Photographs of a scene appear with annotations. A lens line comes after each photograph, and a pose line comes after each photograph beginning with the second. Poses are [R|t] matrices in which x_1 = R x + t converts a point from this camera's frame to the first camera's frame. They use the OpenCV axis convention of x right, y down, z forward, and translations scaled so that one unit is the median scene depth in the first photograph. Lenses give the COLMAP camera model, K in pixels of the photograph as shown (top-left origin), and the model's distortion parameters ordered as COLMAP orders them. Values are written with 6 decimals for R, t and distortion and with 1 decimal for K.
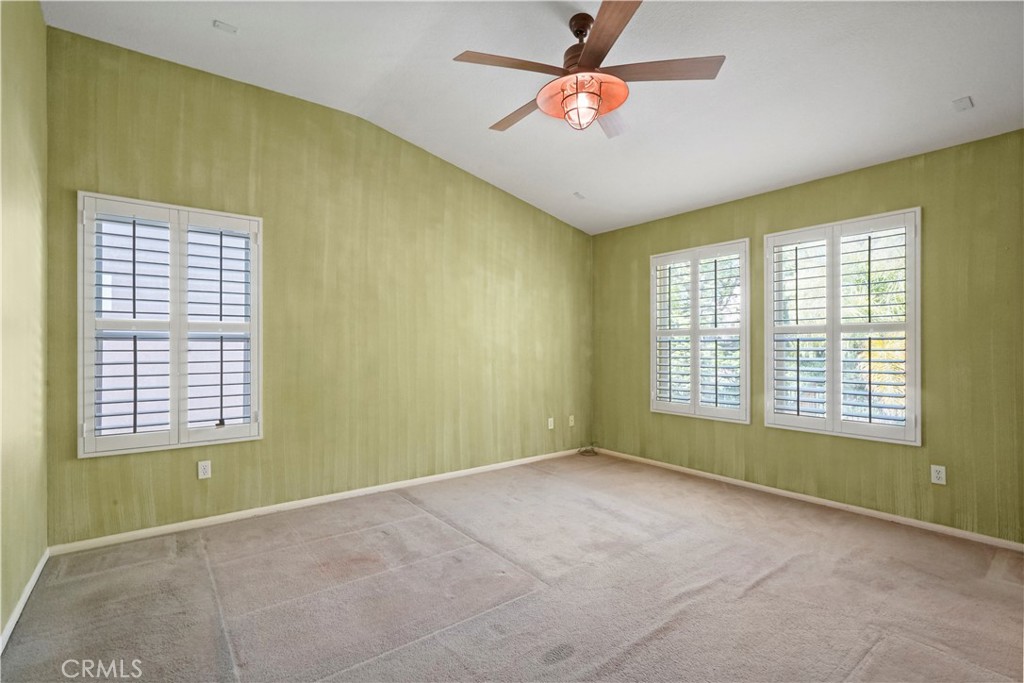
lens RADIAL K [[469.1, 0, 502.9], [0, 469.1, 354.3], [0, 0, 1]] dist [-0.007552, 0.002620]
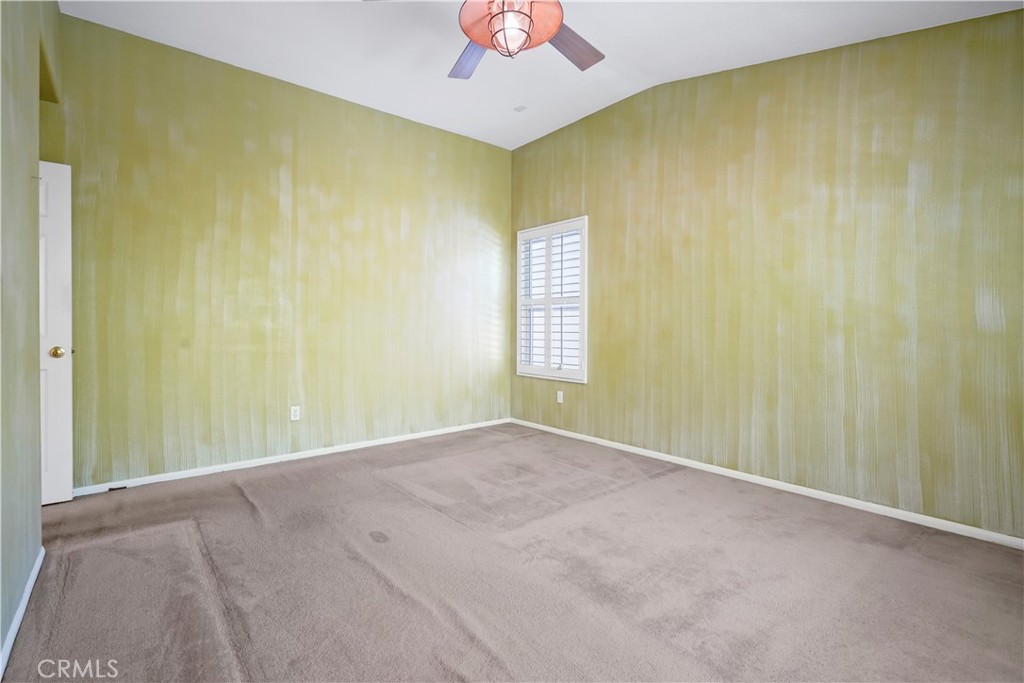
lens RADIAL K [[469.1, 0, 492.0], [0, 469.1, 321.1], [0, 0, 1]] dist [-0.007552, 0.002620]
pose [[0.022761, 0.002458, -0.999738, 0.723895], [-0.003379, 0.999991, 0.002381, 0.002901], [0.999735, 0.003324, 0.022769, 0.639797]]
